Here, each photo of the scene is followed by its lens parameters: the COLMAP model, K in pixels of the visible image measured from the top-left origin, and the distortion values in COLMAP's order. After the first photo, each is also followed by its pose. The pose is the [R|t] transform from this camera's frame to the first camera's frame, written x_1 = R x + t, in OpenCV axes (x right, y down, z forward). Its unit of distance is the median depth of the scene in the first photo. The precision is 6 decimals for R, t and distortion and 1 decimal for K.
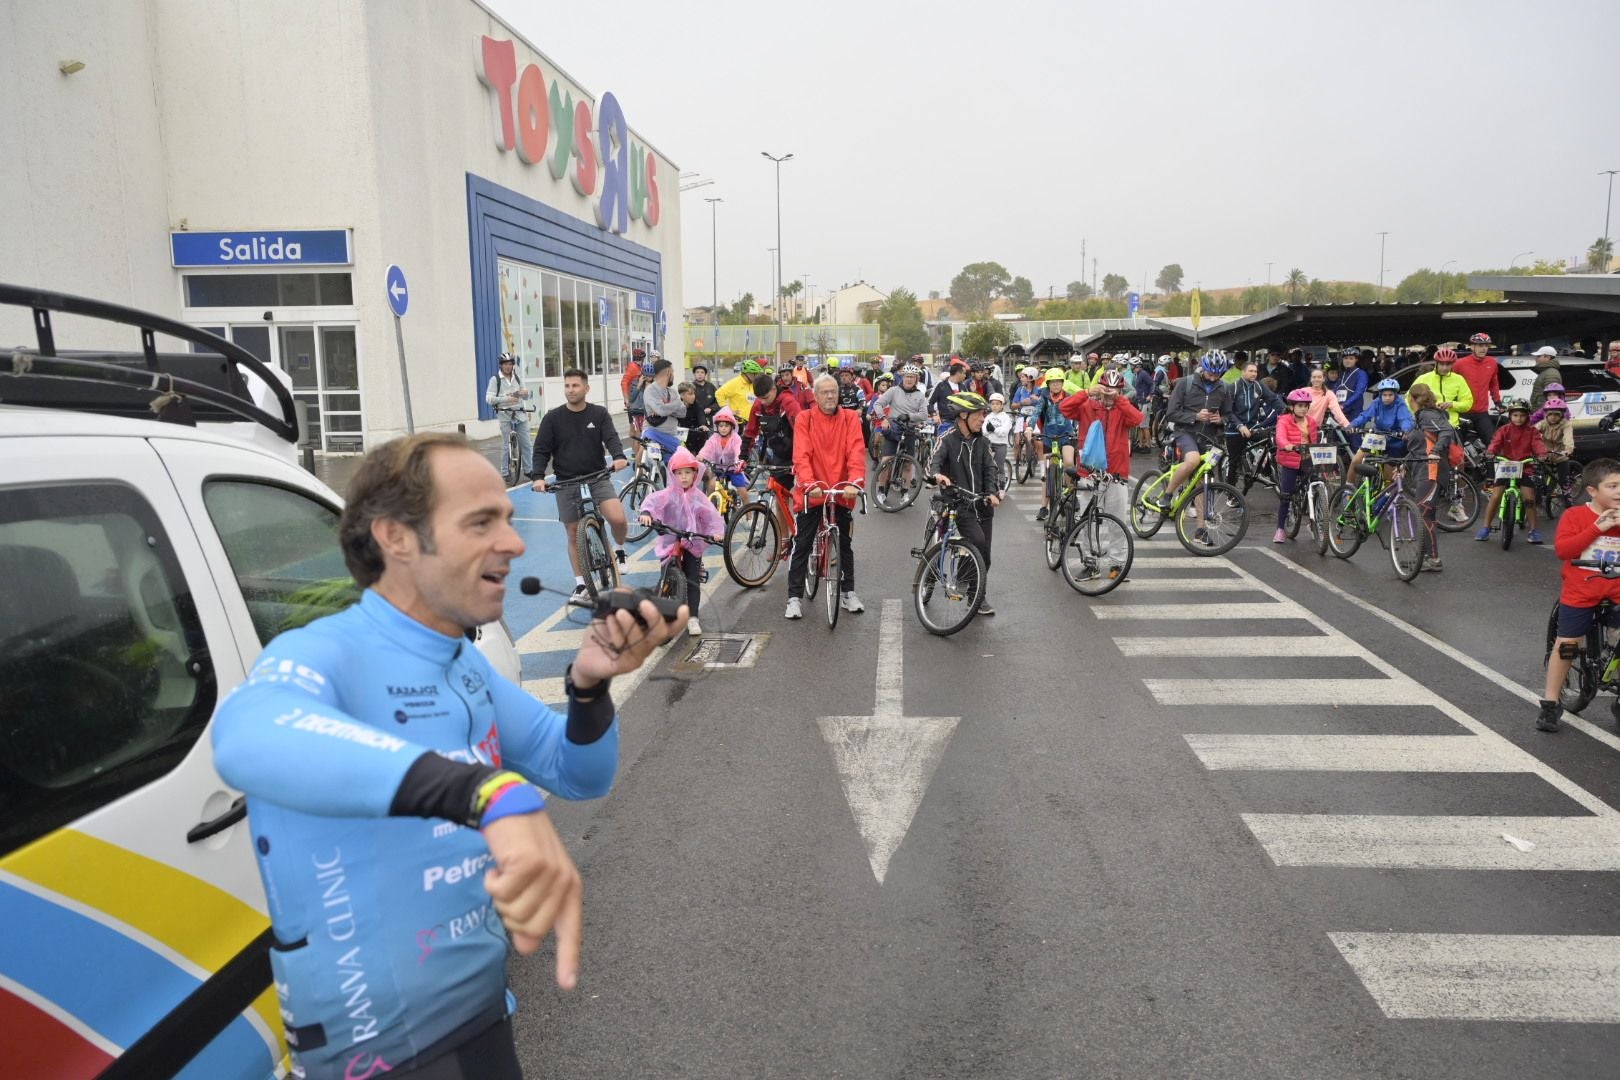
lens RADIAL K [[1189.7, 0, 814.5], [0, 1189.7, 542.1], [0, 0, 1]] dist [-0.000036, 0.003747]
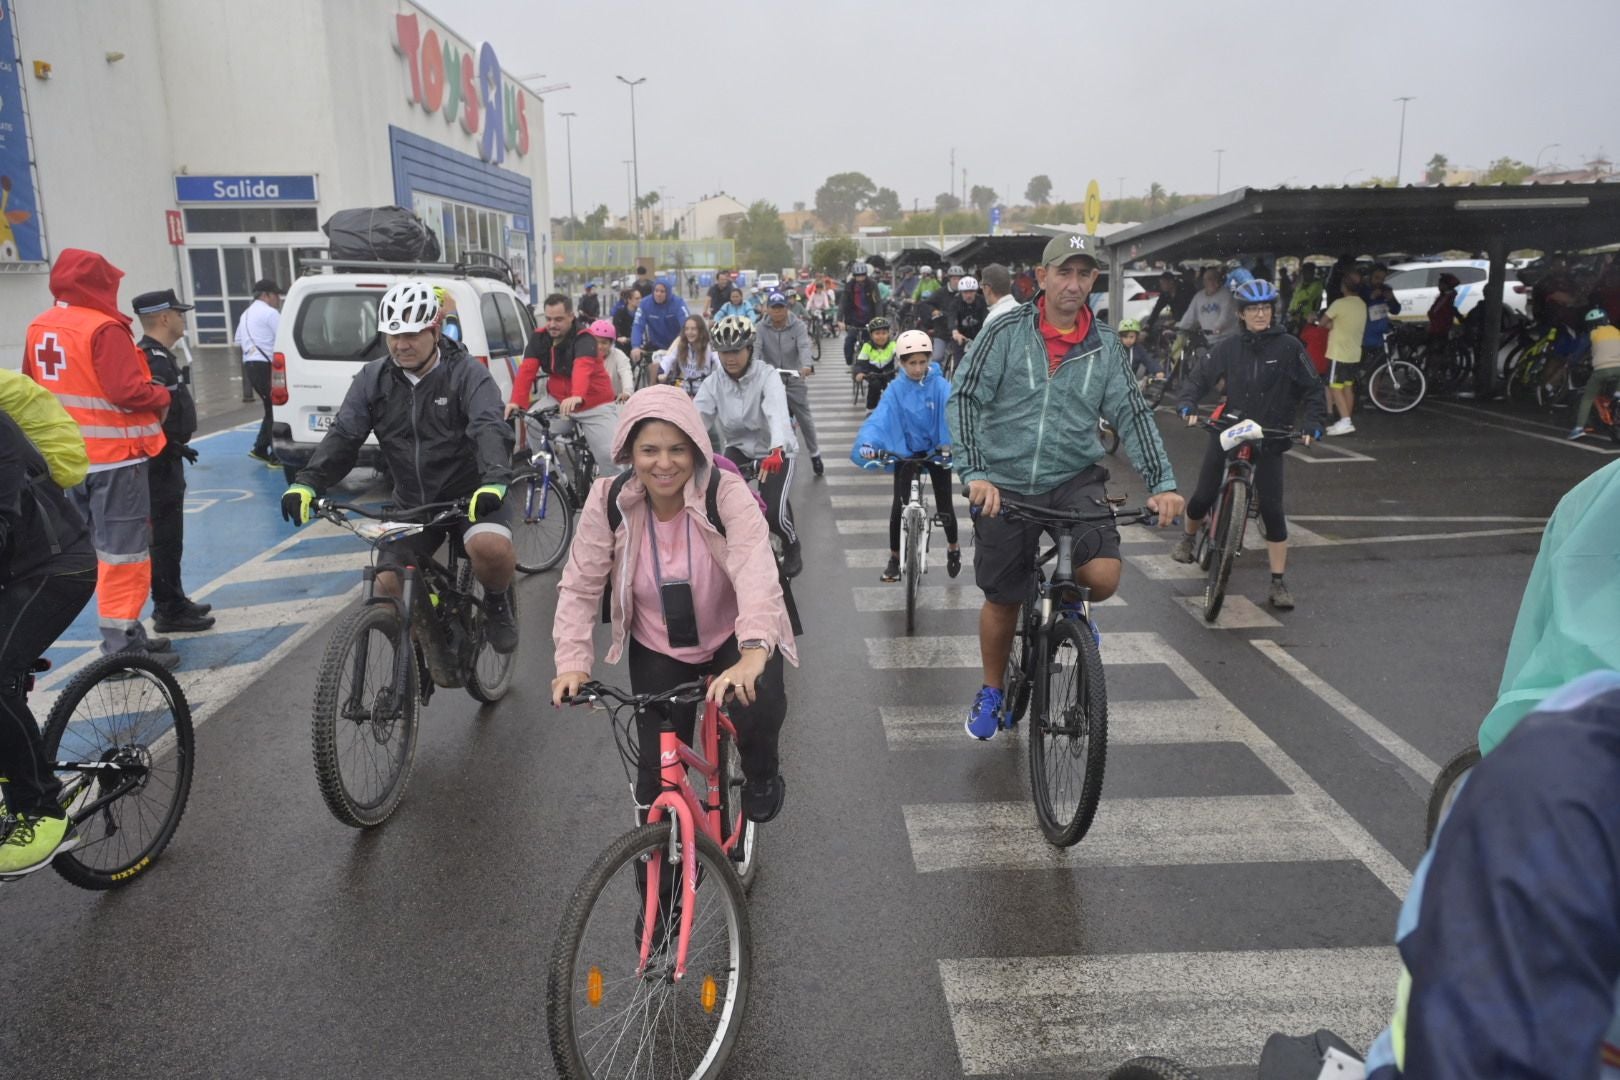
lens RADIAL K [[1267.0, 0, 817.5], [0, 1267.0, 546.0], [0, 0, 1]] dist [0.007997, -0.004757]
pose [[0.994040, -0.024555, 0.106213, 0.005453], [0.018312, 0.998069, 0.059361, 0.043187], [-0.107466, -0.057062, 0.992570, -0.271171]]
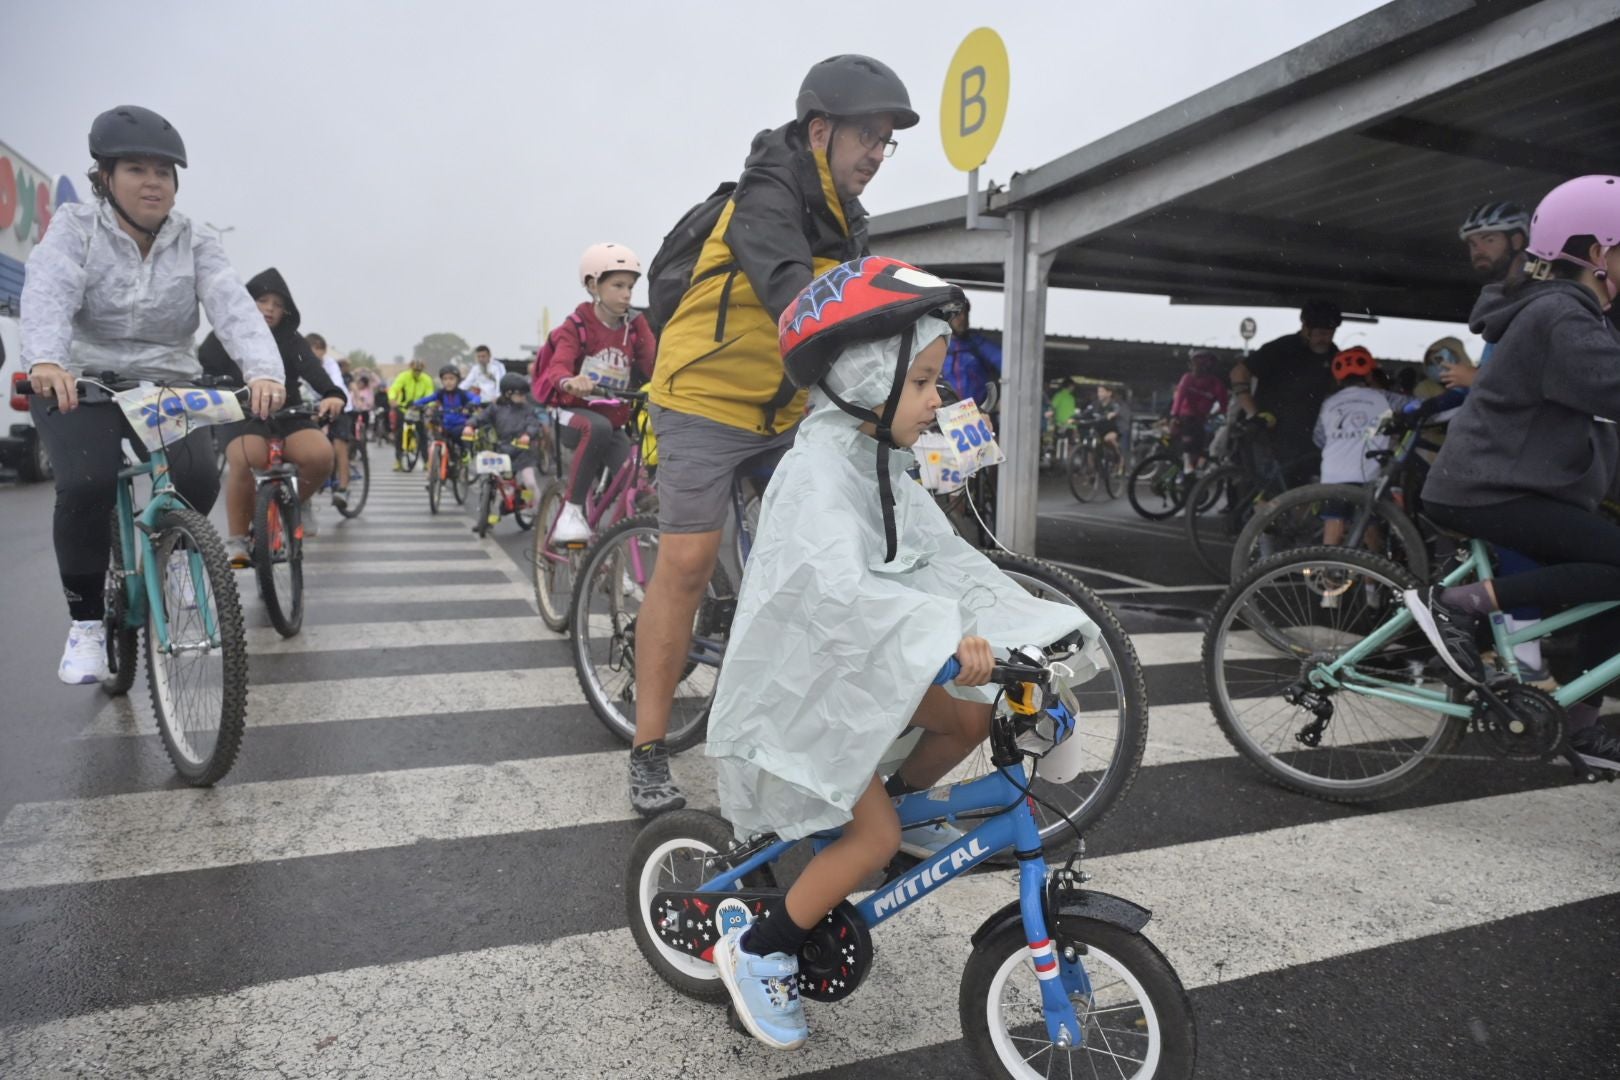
lens RADIAL K [[1086.9, 0, 827.3], [0, 1086.9, 550.5], [0, 0, 1]] dist [-0.000152, -0.007499]
pose [[0.892795, -0.011168, 0.450324, 0.031063], [0.029689, 0.998978, -0.034085, 0.088531], [-0.449483, 0.043801, 0.892214, -0.378177]]
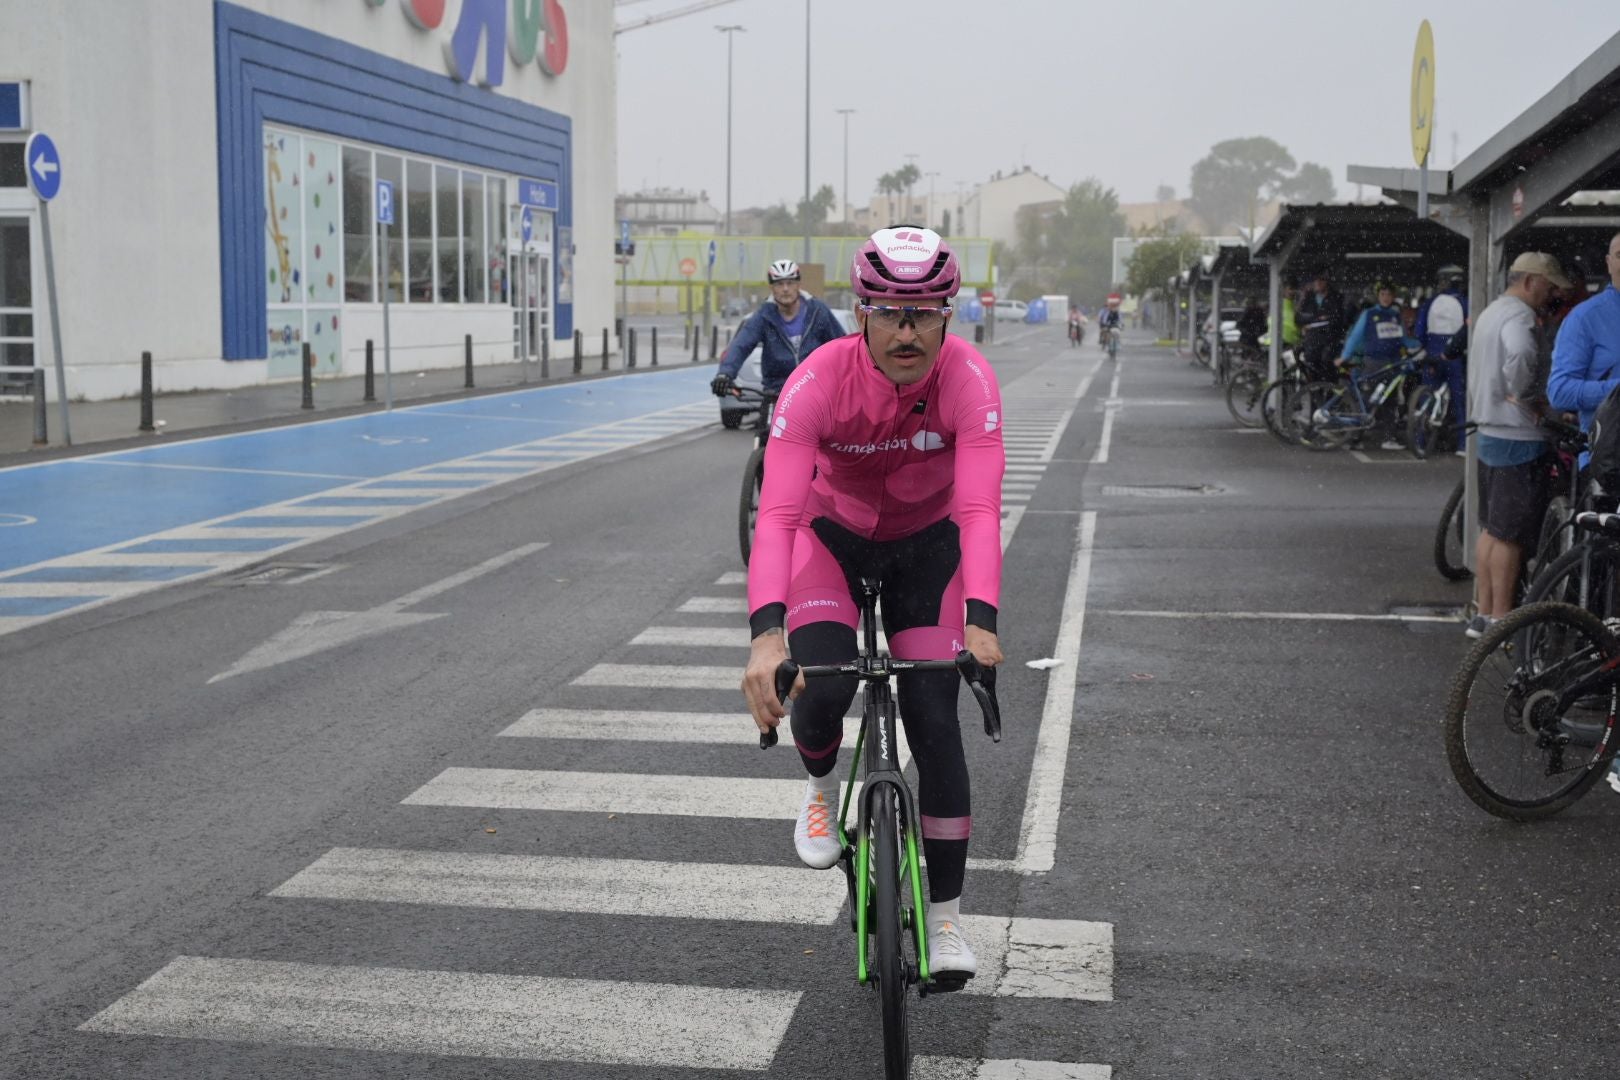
lens RADIAL K [[2124.3, 0, 813.3], [0, 2124.3, 538.5], [0, 0, 1]] dist [0.004518, 0.000000]
pose [[0.997222, 0.024871, -0.070215, 0.092487], [-0.027807, 0.998766, -0.041148, 0.025715], [0.069105, 0.042986, 0.996683, -0.116626]]
